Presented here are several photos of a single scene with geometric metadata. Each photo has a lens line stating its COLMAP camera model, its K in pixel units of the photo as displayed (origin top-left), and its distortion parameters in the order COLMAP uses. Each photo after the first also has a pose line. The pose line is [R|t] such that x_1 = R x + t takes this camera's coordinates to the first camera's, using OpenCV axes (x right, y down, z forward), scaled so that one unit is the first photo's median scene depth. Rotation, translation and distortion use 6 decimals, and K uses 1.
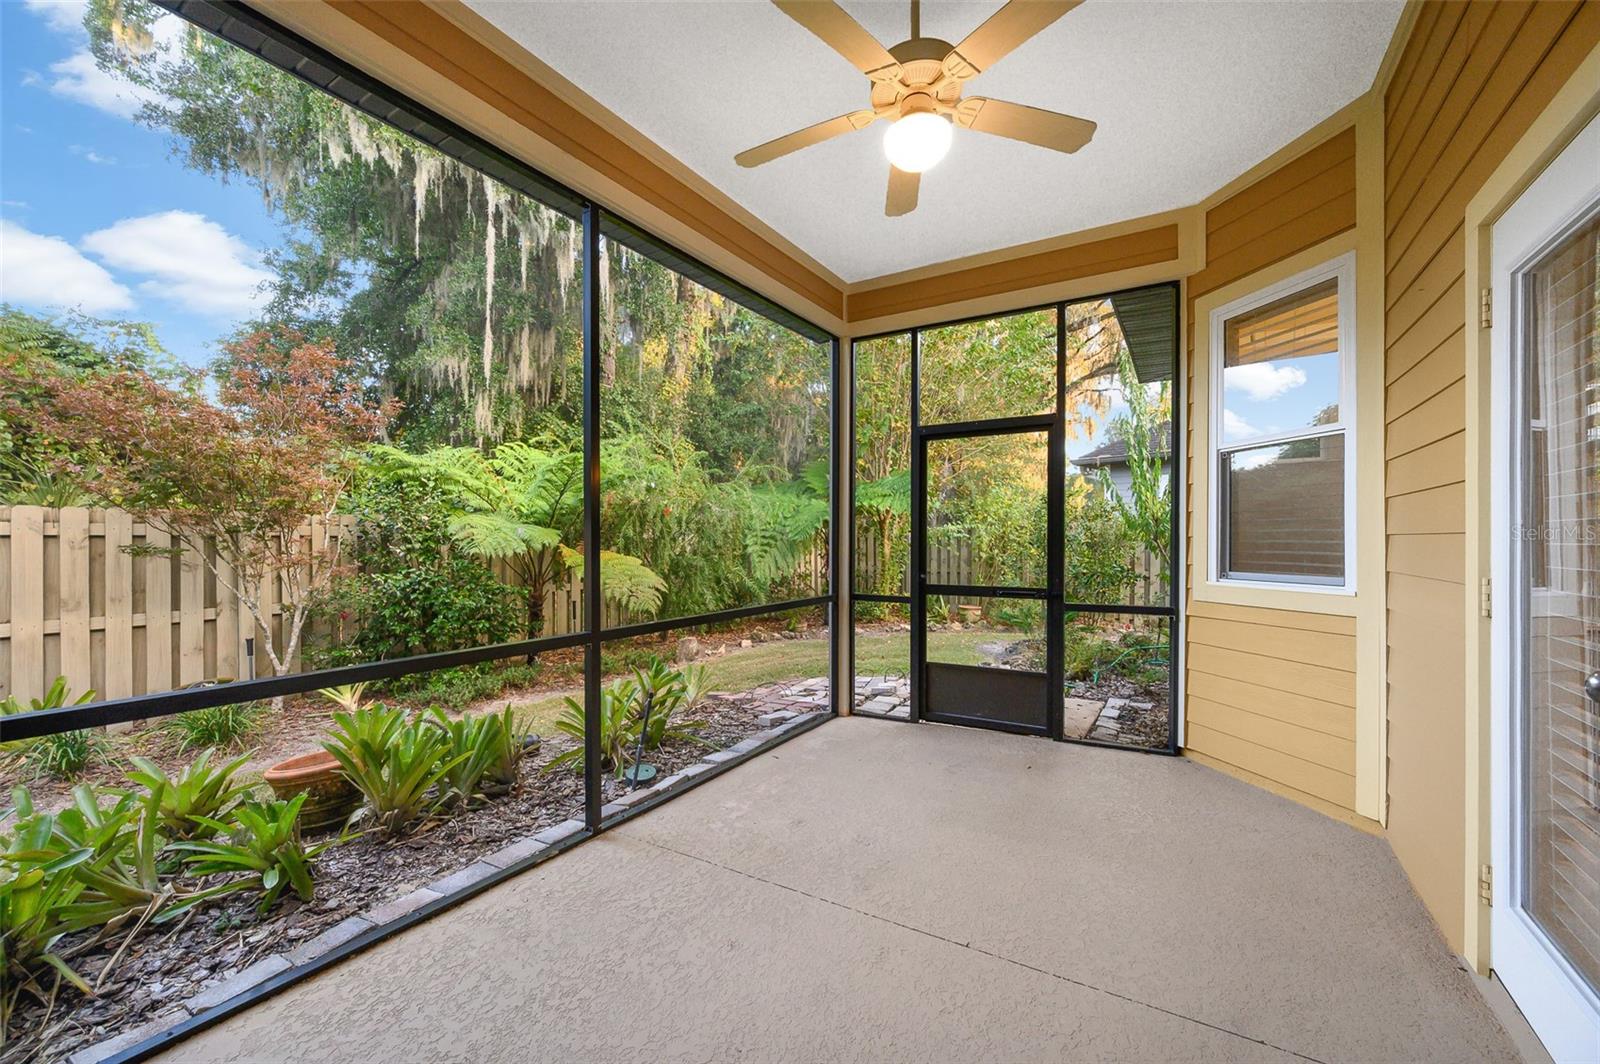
lens RADIAL K [[649.2, 0, 800.0], [0, 649.2, 532.0], [0, 0, 1]] dist [-0.001291, -0.000261]
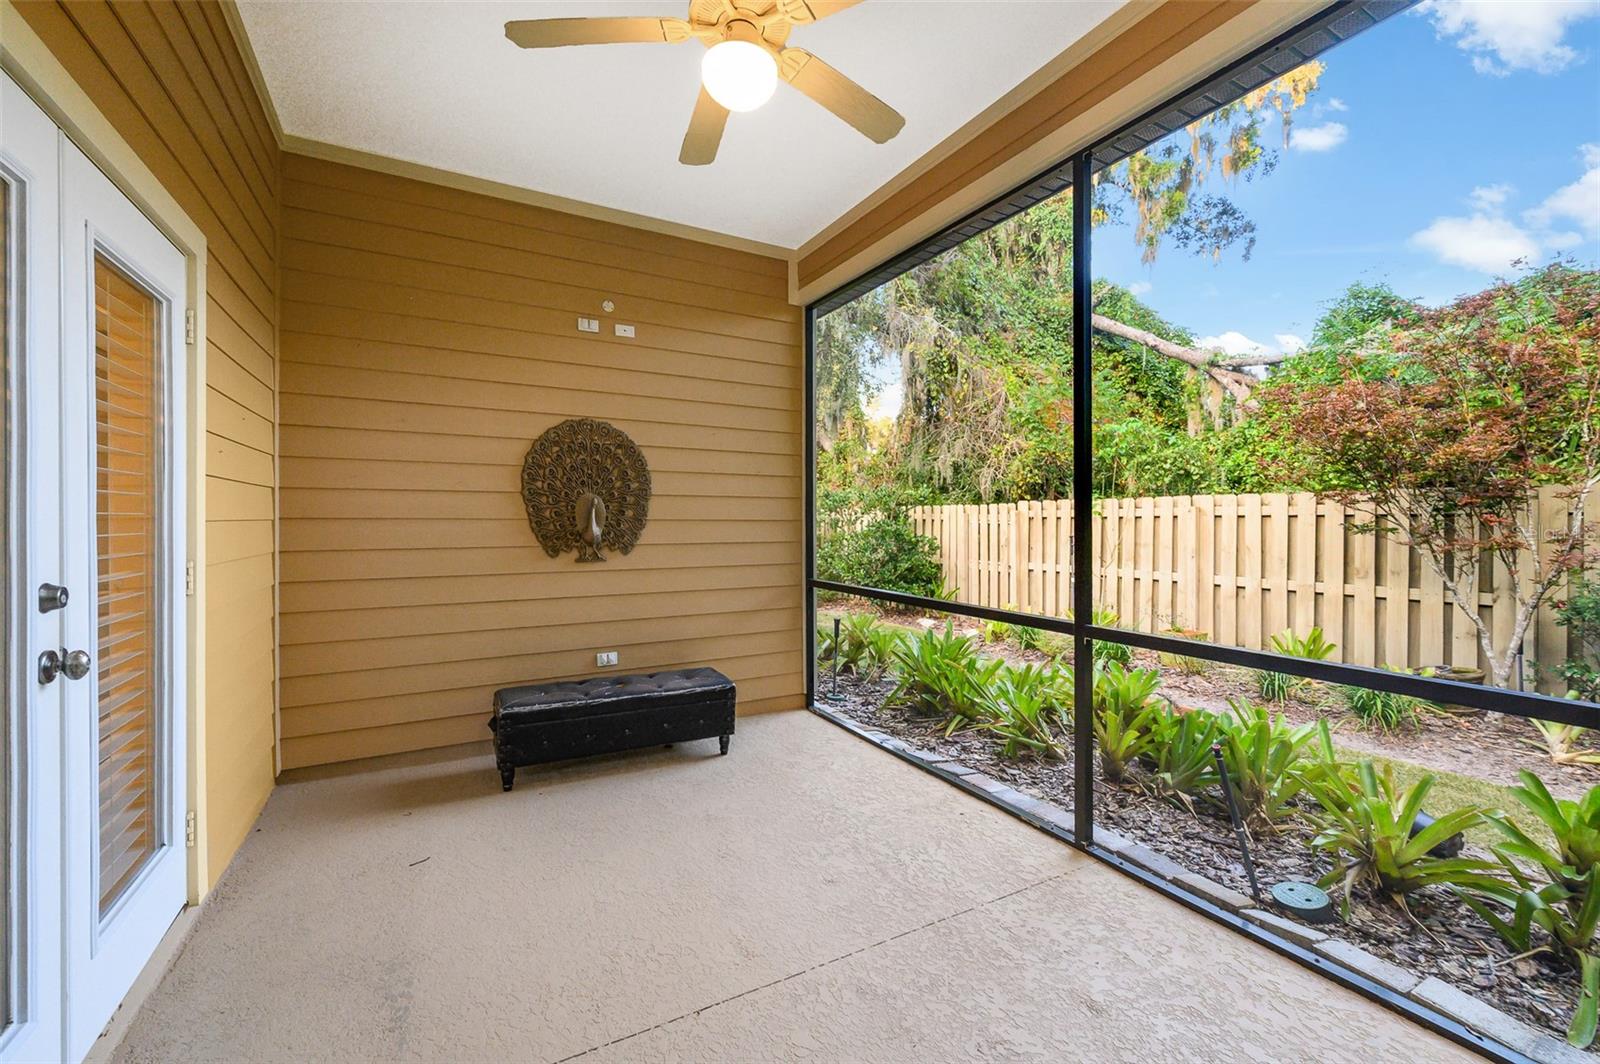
lens RADIAL K [[649.2, 0, 800.0], [0, 649.2, 532.0], [0, 0, 1]] dist [-0.001291, -0.000261]
pose [[-0.486425, 0.021512, -0.873457, 0.587168], [0.014269, 0.999759, 0.016676, 0.003967], [0.873606, -0.004351, -0.486615, 0.984018]]
